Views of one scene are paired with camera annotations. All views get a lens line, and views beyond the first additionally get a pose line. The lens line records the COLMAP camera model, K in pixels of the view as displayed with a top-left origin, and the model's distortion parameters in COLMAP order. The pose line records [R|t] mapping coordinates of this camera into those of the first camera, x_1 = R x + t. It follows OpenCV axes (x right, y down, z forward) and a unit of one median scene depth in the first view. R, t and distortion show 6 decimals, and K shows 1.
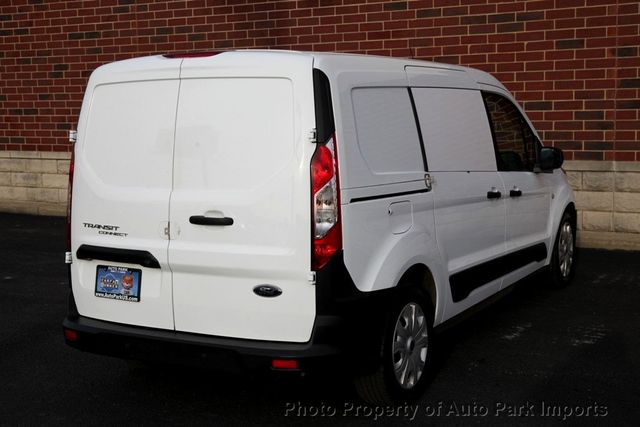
lens RADIAL K [[889.9, 0, 337.8], [0, 889.9, 211.6], [0, 0, 1]] dist [0.070414, 0.000000]
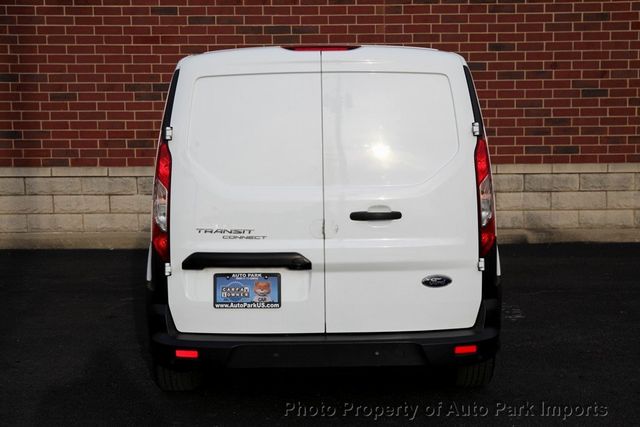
lens RADIAL K [[889.9, 0, 323.6], [0, 889.9, 218.0], [0, 0, 1]] dist [0.070414, 0.000000]
pose [[0.870100, -0.047096, 0.490620, -0.635085], [0.052644, 0.998610, 0.002497, 0.006441], [-0.490056, 0.023656, 0.871370, 0.155953]]
